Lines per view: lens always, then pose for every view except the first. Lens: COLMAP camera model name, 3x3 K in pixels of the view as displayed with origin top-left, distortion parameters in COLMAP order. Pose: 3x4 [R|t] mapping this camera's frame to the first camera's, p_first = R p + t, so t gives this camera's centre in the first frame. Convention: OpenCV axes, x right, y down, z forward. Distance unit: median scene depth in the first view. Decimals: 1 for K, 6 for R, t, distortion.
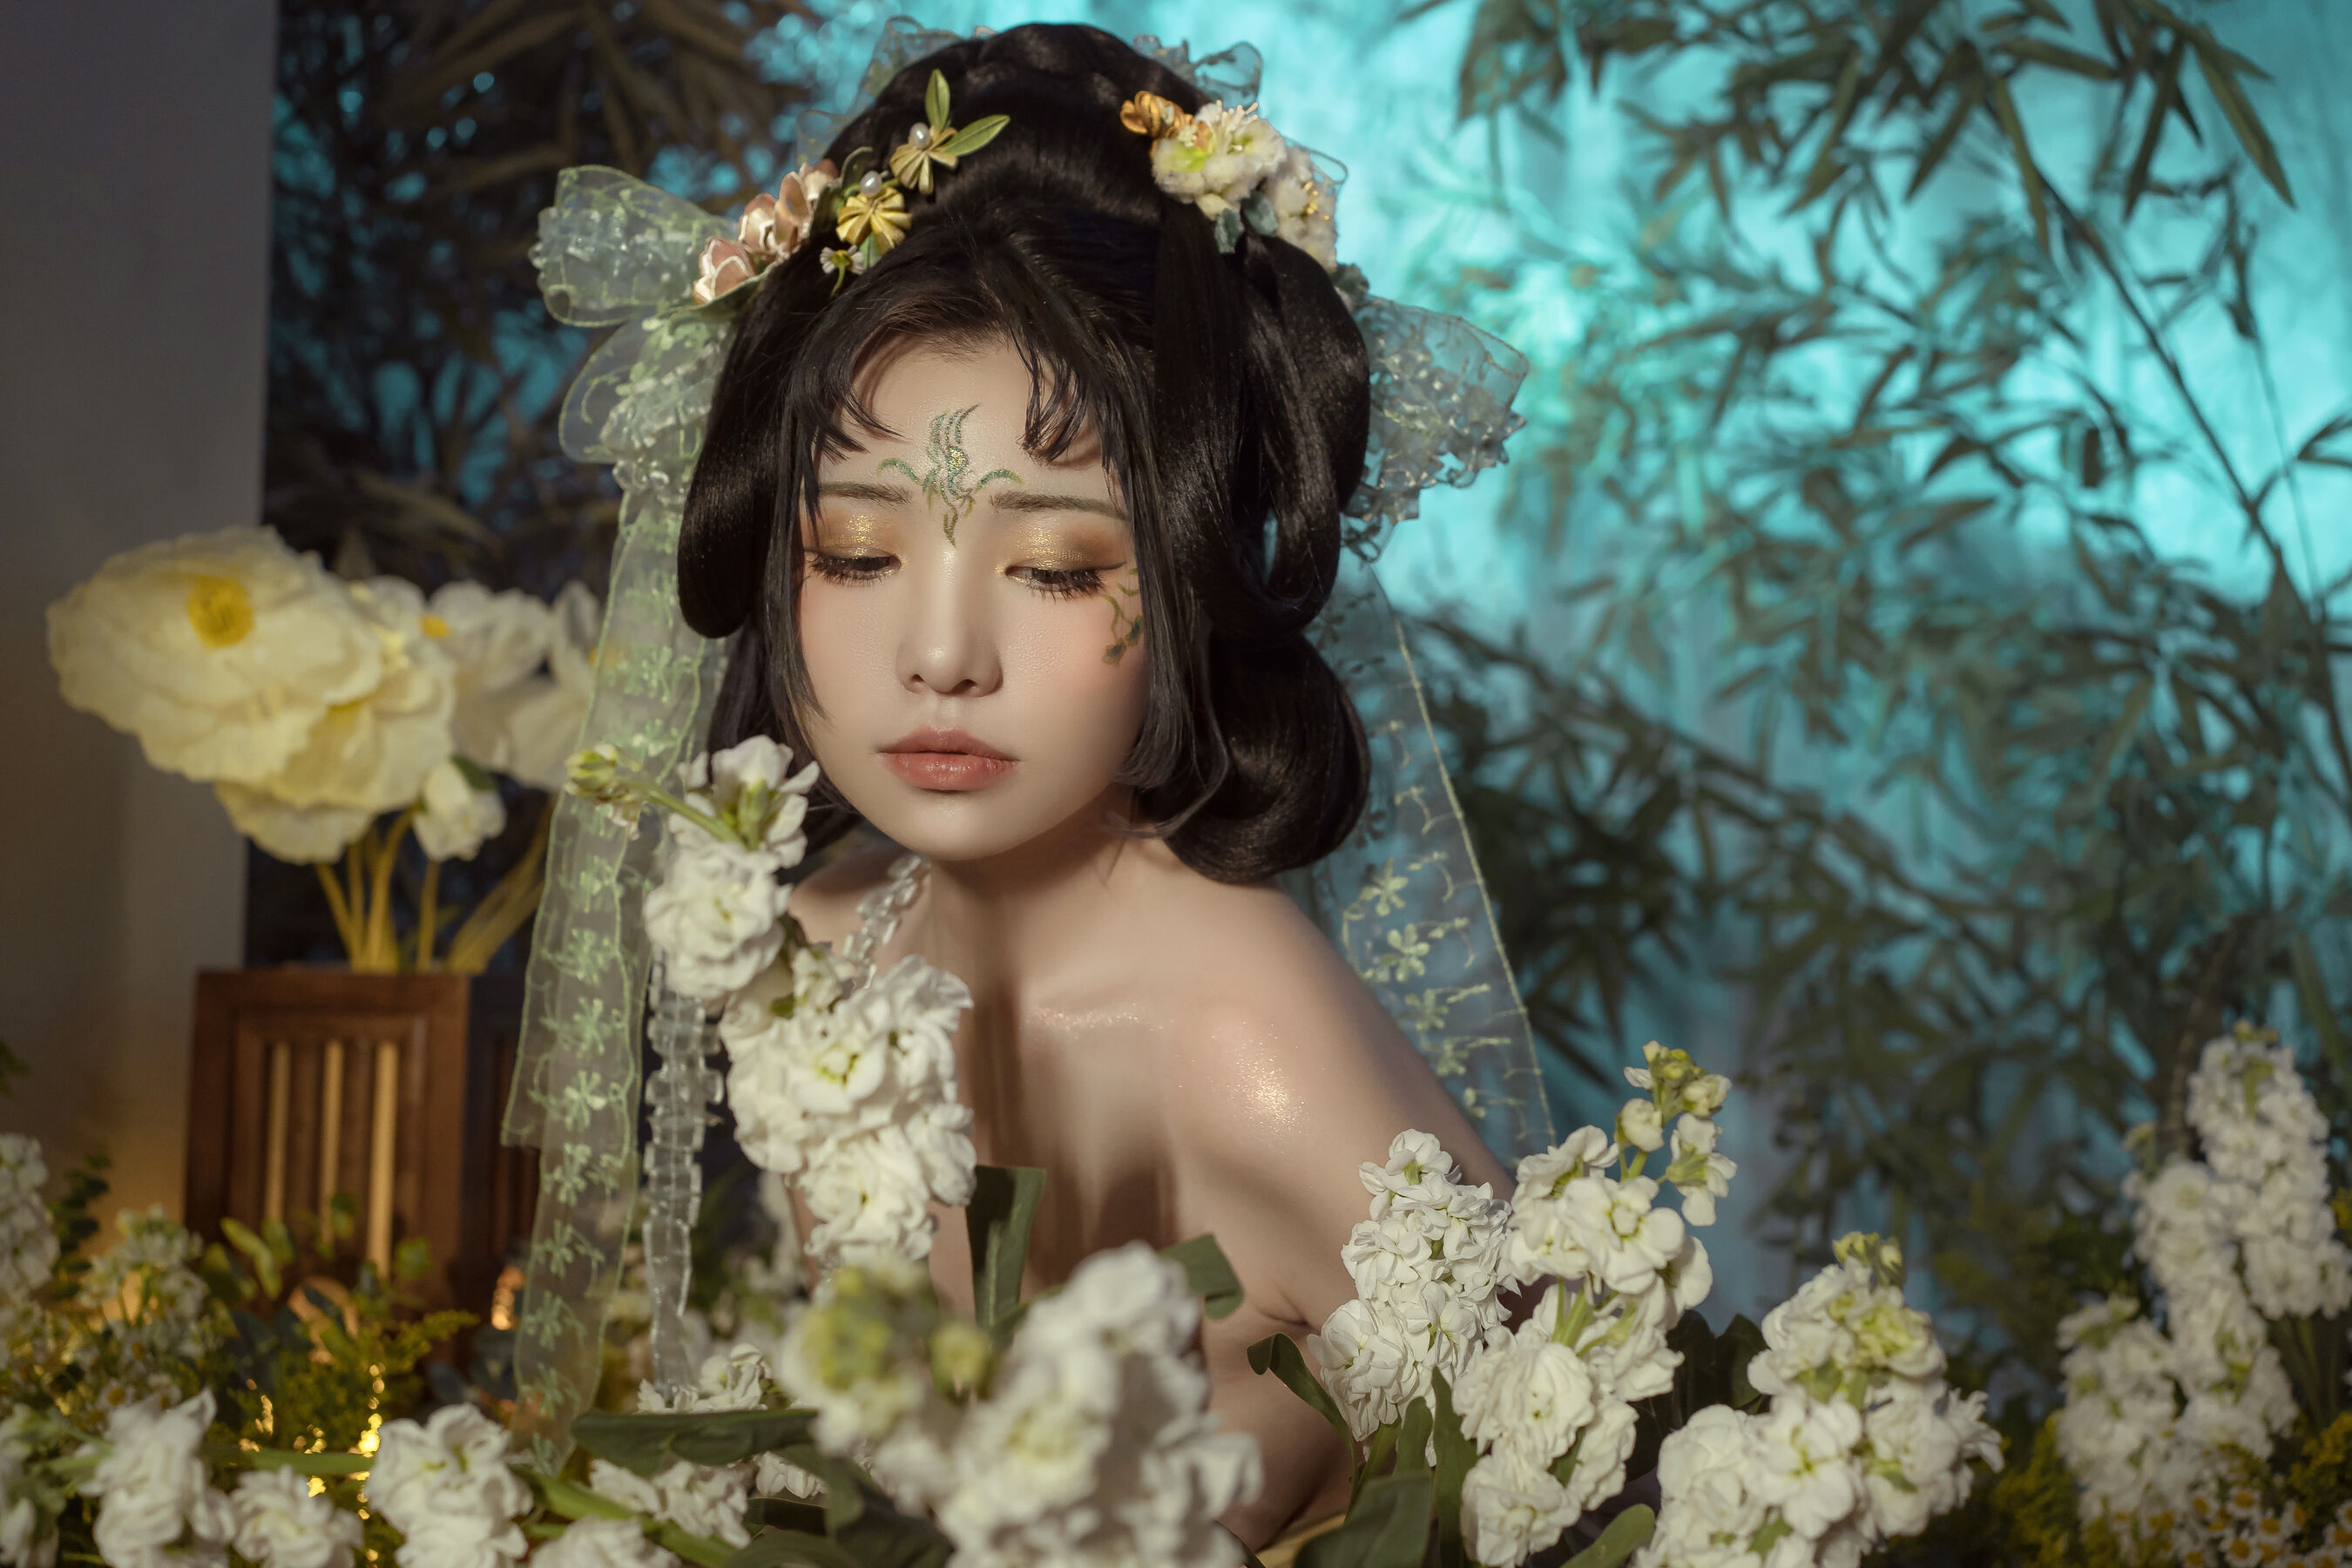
lens RADIAL K [[2456.7, 0, 1188.7], [0, 2456.7, 767.7], [0, 0, 1]] dist [0.060980, 0.018885]
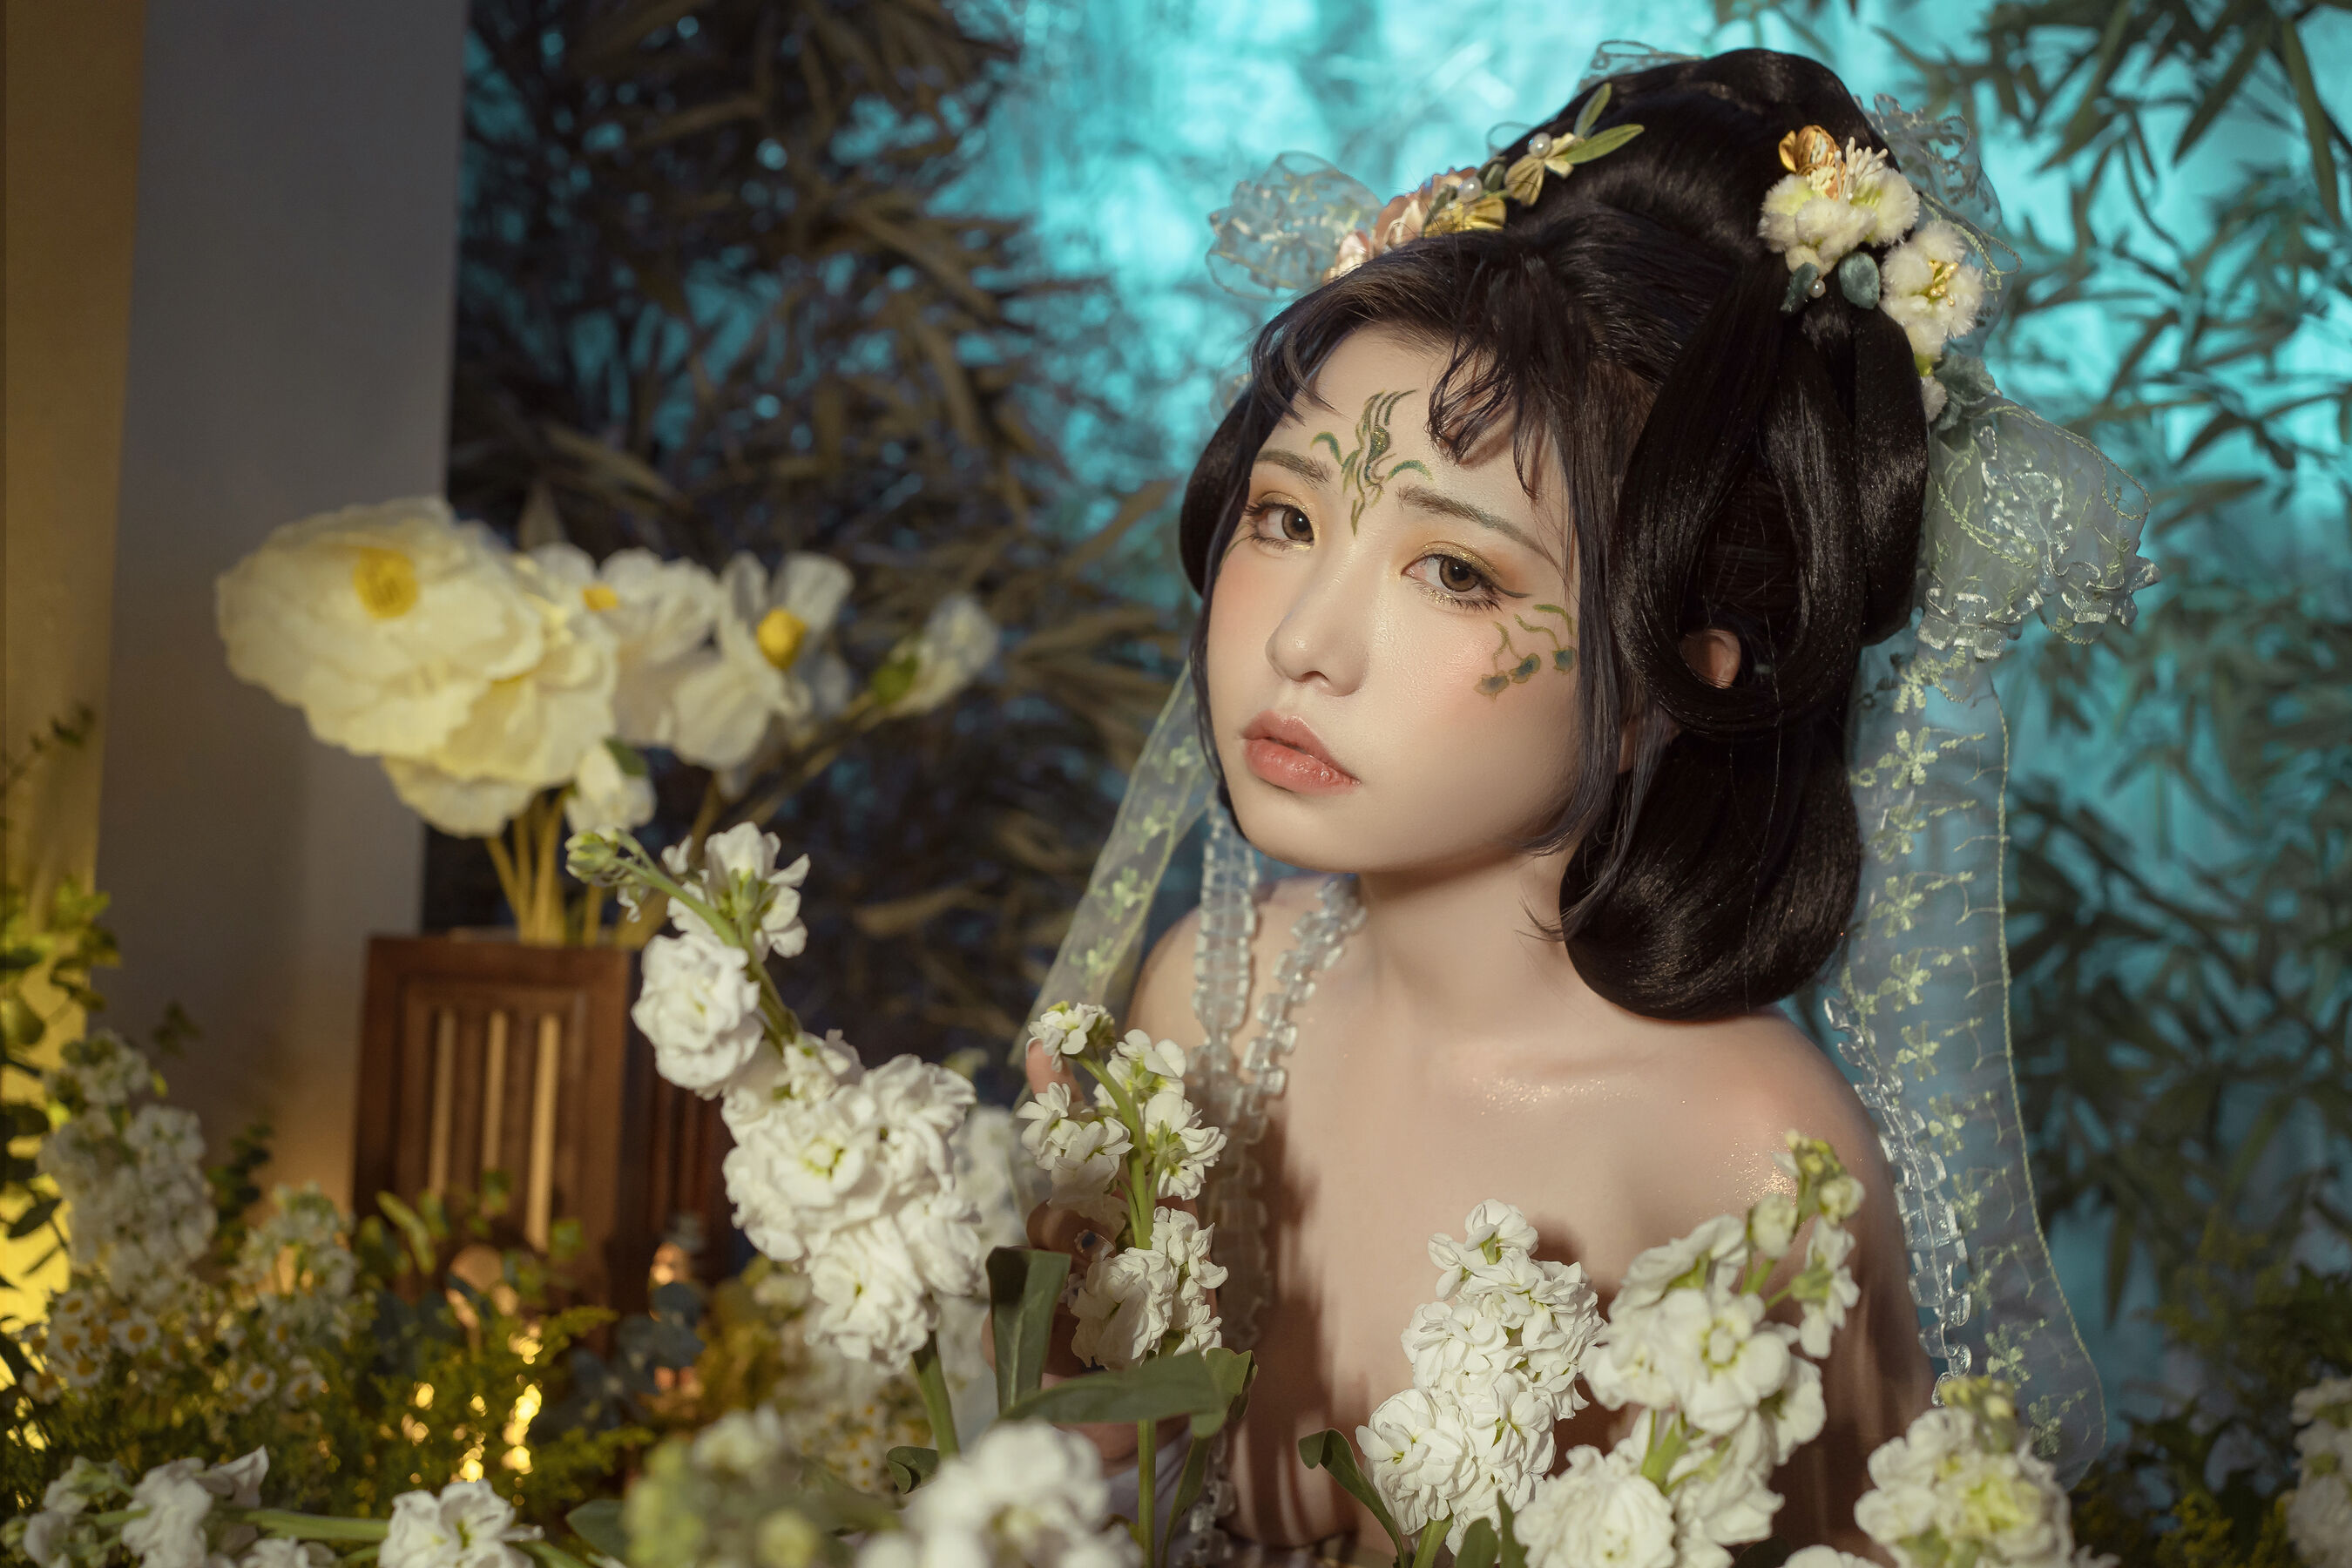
lens RADIAL K [[2467.2, 0, 1176.0], [0, 2467.2, 784.0], [0, 0, 1]] dist [-0.005794, 0.221964]
pose [[0.995099, 0.030101, -0.094188, 0.016541], [-0.026665, 0.998940, 0.037535, -0.025112], [0.095218, -0.034839, 0.994847, 0.040802]]
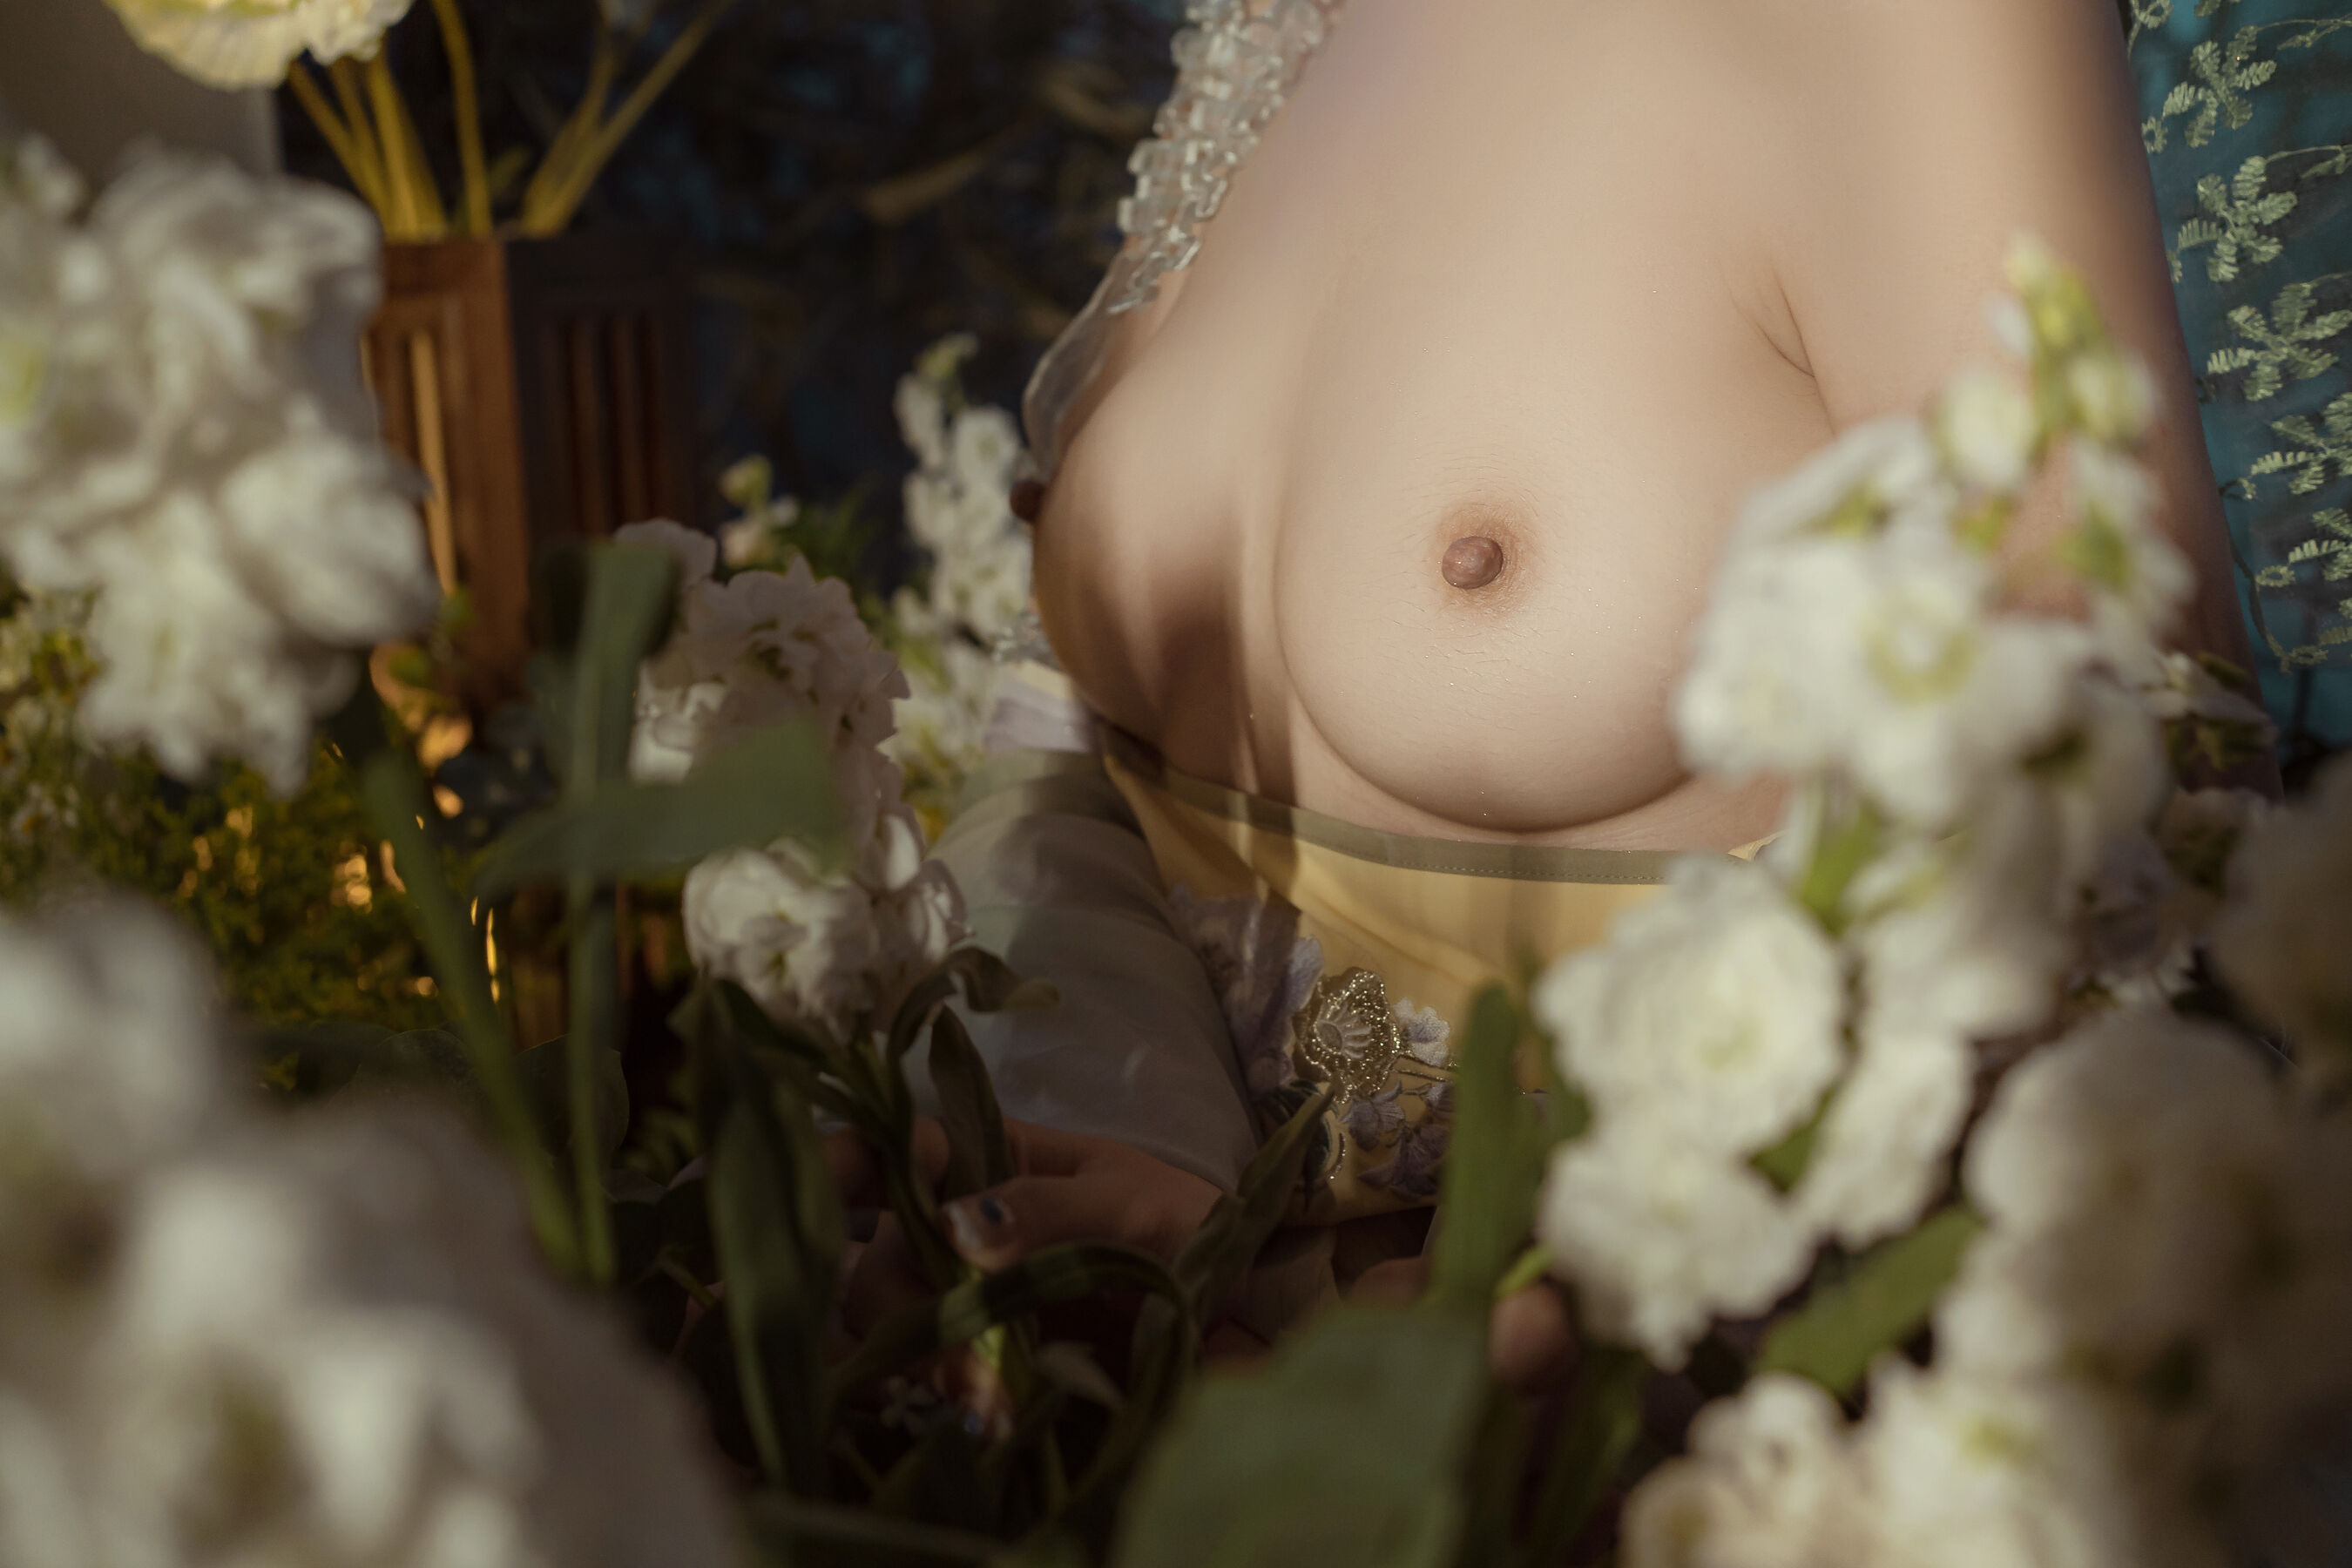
lens RADIAL K [[2467.2, 0, 1176.0], [0, 2467.2, 784.0], [0, 0, 1]] dist [-0.005794, 0.221964]
pose [[0.981465, 0.012928, -0.191206, 0.053355], [0.042894, 0.957590, 0.284925, 0.036000], [0.186780, -0.287845, 0.939286, 0.276107]]
